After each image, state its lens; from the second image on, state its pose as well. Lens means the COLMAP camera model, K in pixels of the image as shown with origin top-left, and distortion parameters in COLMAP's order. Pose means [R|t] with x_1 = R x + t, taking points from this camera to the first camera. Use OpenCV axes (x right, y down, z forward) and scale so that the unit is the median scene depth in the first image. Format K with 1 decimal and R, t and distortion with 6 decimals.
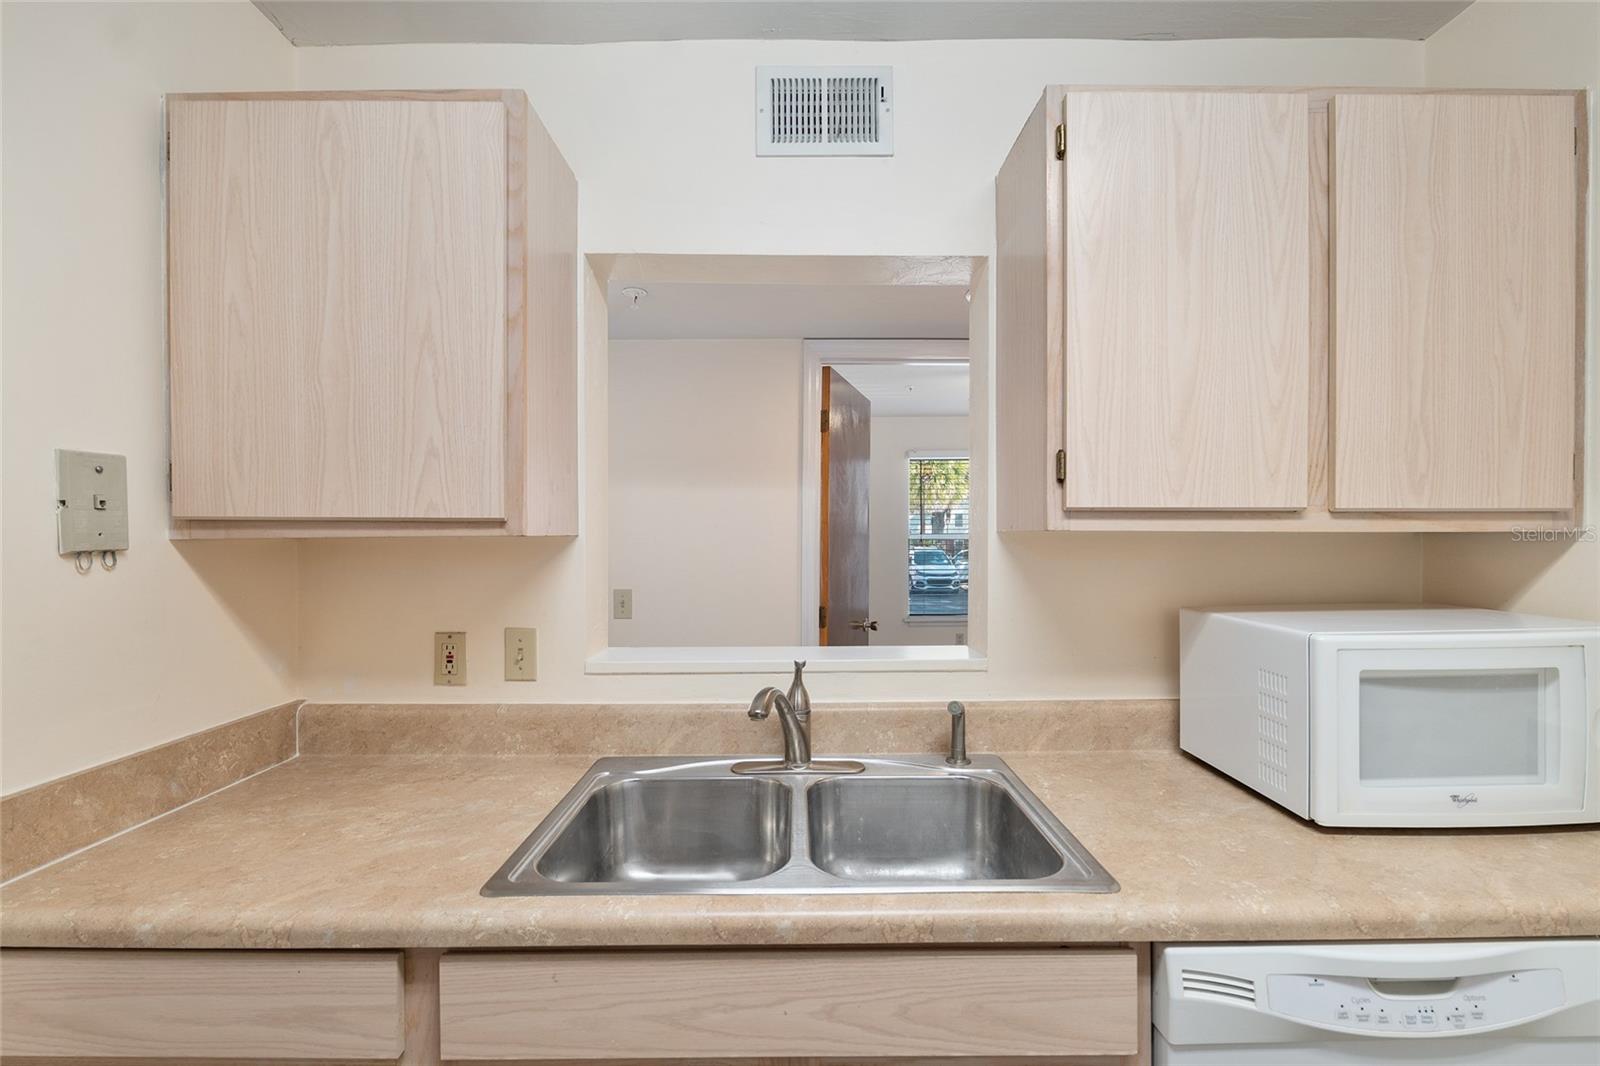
lens RADIAL K [[681.2, 0, 796.7], [0, 681.2, 536.7], [0, 0, 1]] dist [-0.006064, -0.000471]
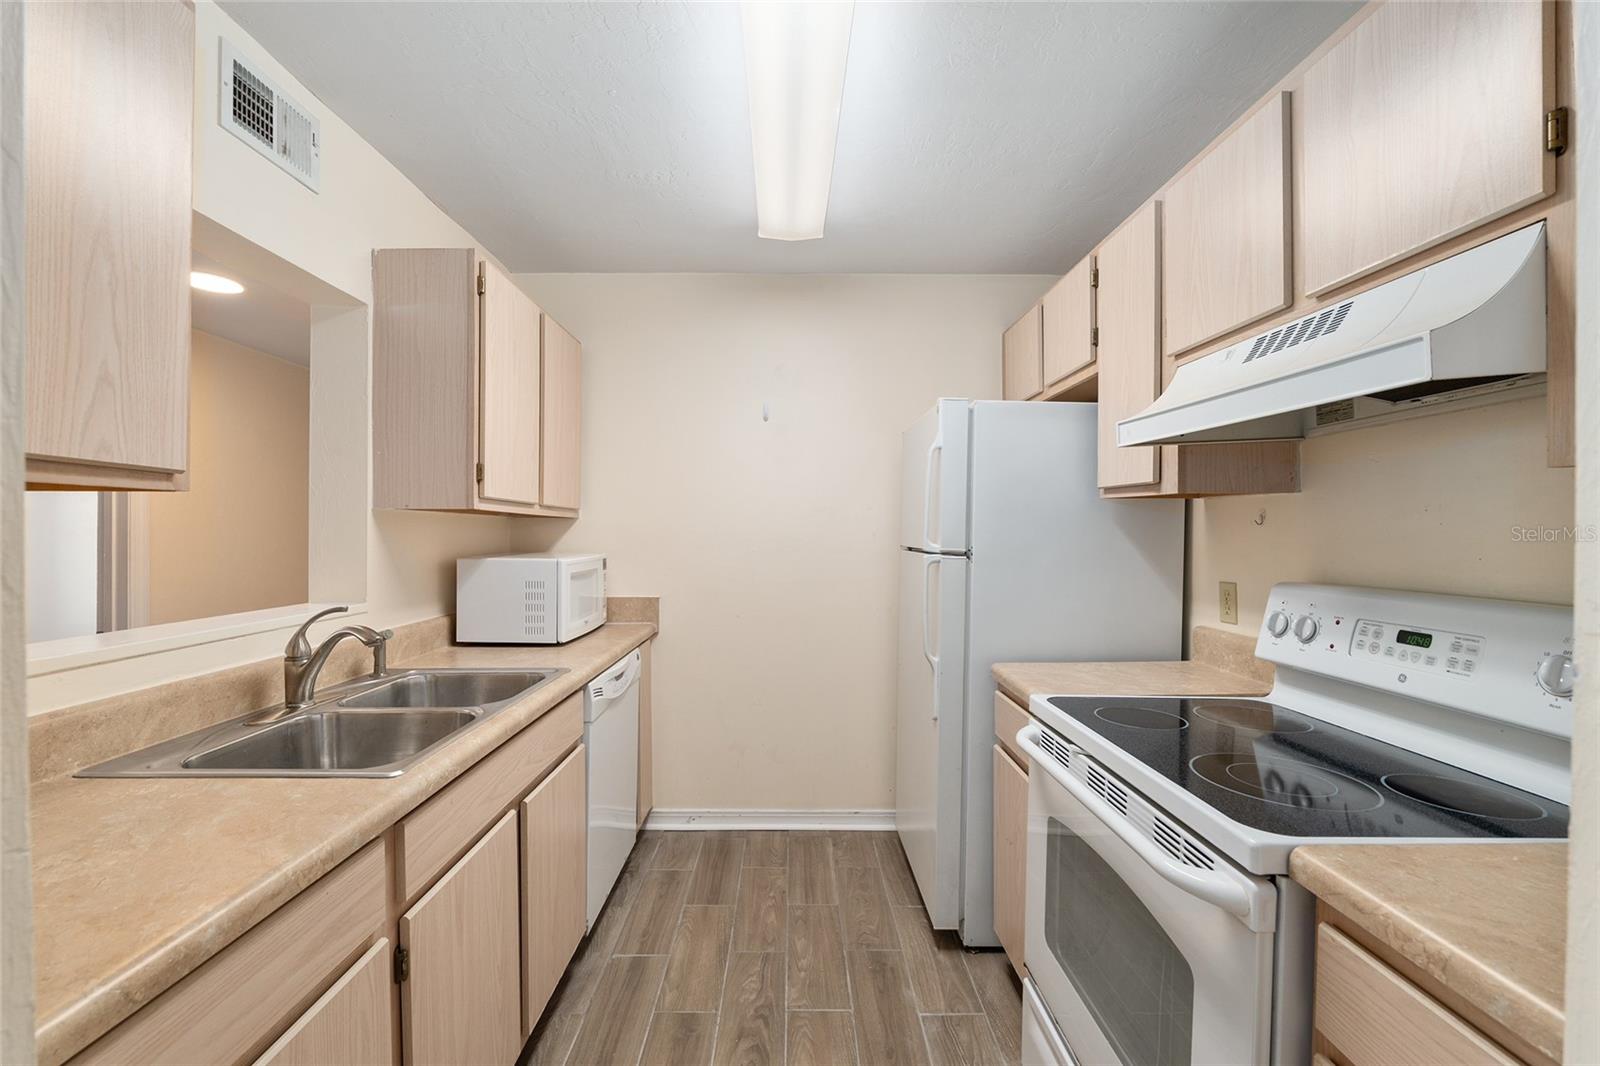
lens RADIAL K [[653.1, 0, 797.0], [0, 653.1, 537.4], [0, 0, 1]] dist [-0.012925, 0.000197]
pose [[-0.001395, -0.002825, 0.999995, -1.288458], [0.002142, 0.999994, 0.002828, 0.060354], [-0.999997, 0.002146, -0.001389, 0.192949]]
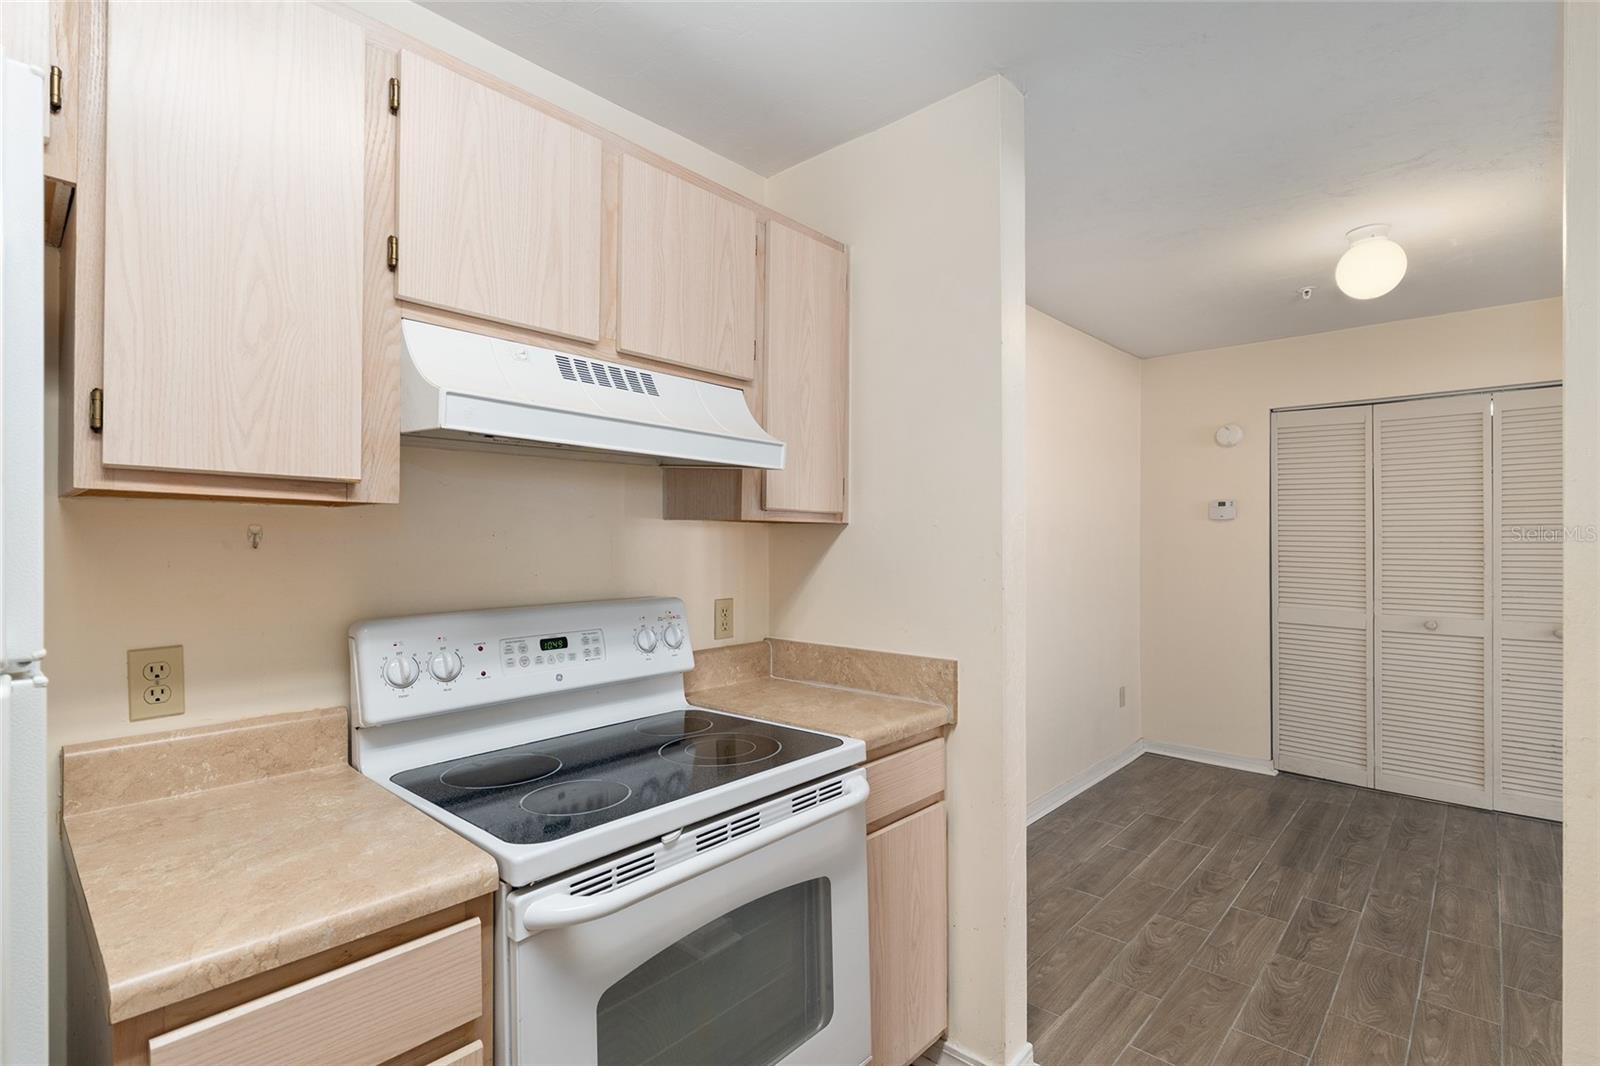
lens RADIAL K [[753.7, 0, 803.8], [0, 753.7, 540.2], [0, 0, 1]] dist [-0.002255, -0.000435]
pose [[-0.681441, 0.007655, -0.731833, 0.471342], [0.001888, 0.999960, 0.008702, 0.016555], [0.731870, 0.004549, -0.681429, 0.544160]]
